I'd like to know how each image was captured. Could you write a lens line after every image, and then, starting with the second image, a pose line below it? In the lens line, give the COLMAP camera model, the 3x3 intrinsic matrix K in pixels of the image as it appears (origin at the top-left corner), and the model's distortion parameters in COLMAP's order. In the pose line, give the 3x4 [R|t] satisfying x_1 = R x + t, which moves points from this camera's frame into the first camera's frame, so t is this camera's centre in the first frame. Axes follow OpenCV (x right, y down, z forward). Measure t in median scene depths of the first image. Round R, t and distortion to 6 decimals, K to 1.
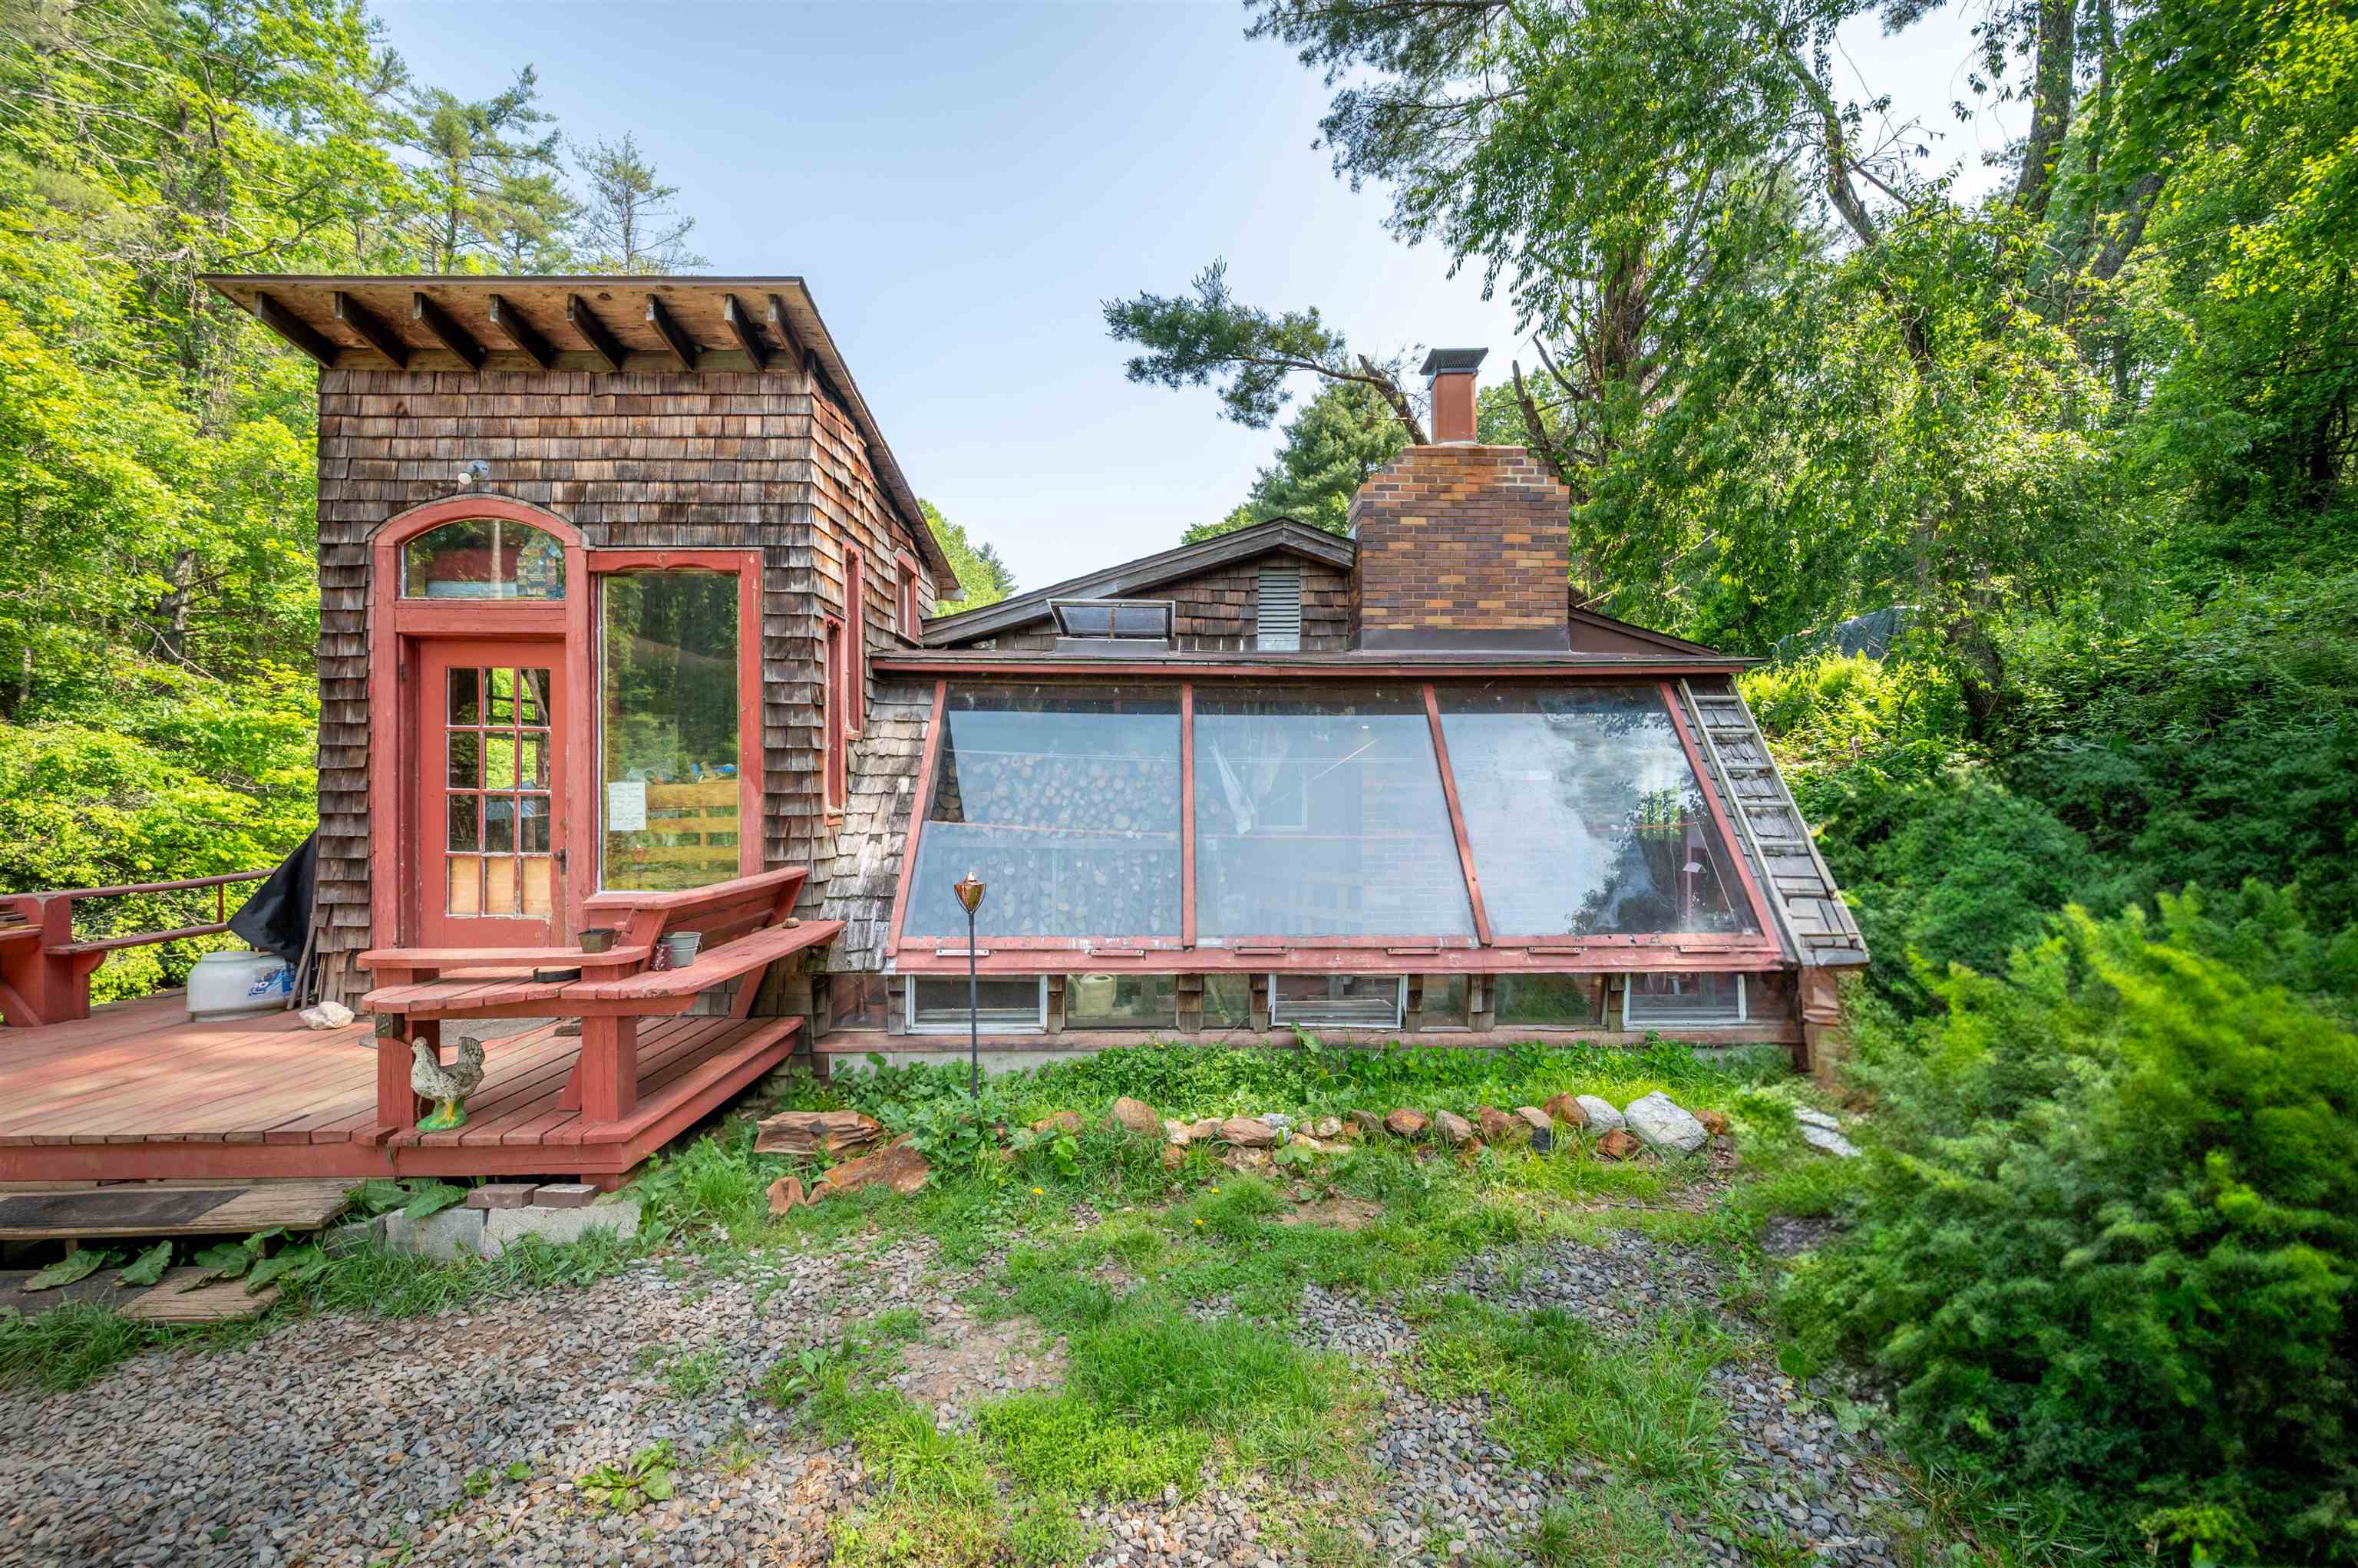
lens RADIAL K [[926.0, 0, 1194.8], [0, 926.0, 790.9], [0, 0, 1]] dist [-0.006991, 0.000517]
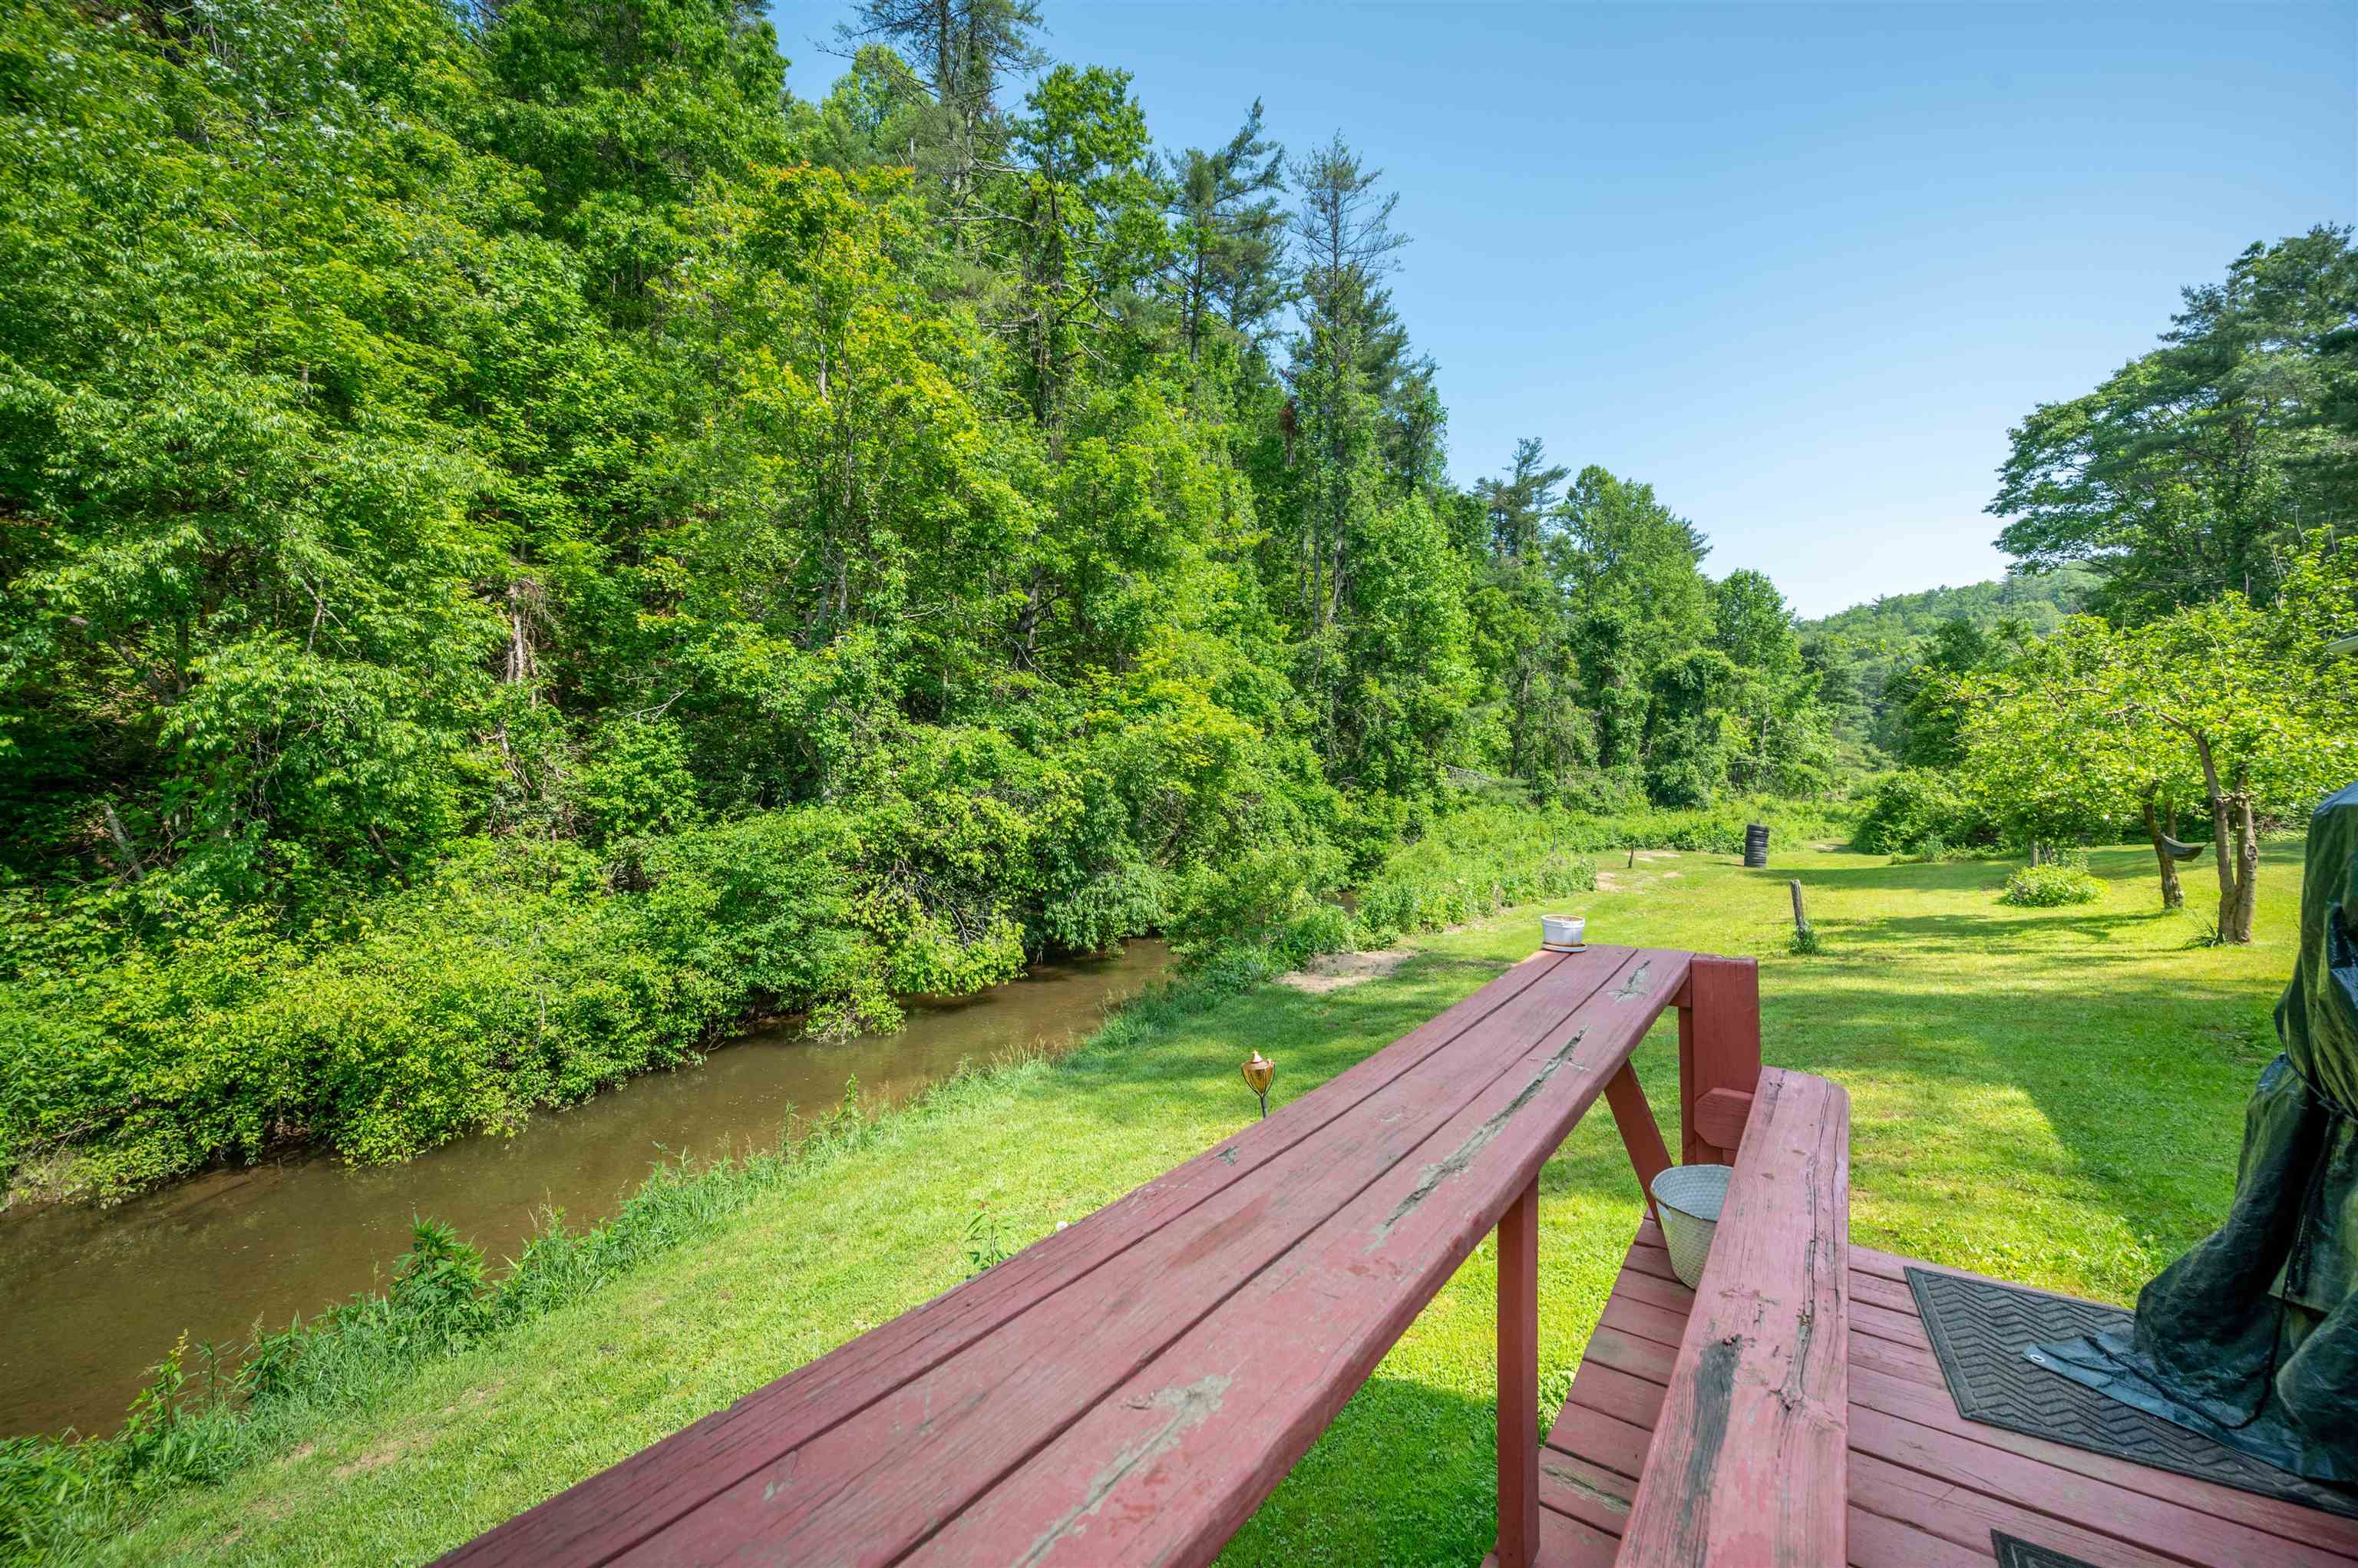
lens RADIAL K [[926.0, 0, 1182.8], [0, 926.0, 775.1], [0, 0, 1]] dist [-0.006991, 0.000517]
pose [[0.793285, -0.005010, -0.608830, -0.296360], [-0.006077, 0.999851, -0.016146, 0.005847], [0.608820, 0.016508, 0.793137, 0.236558]]
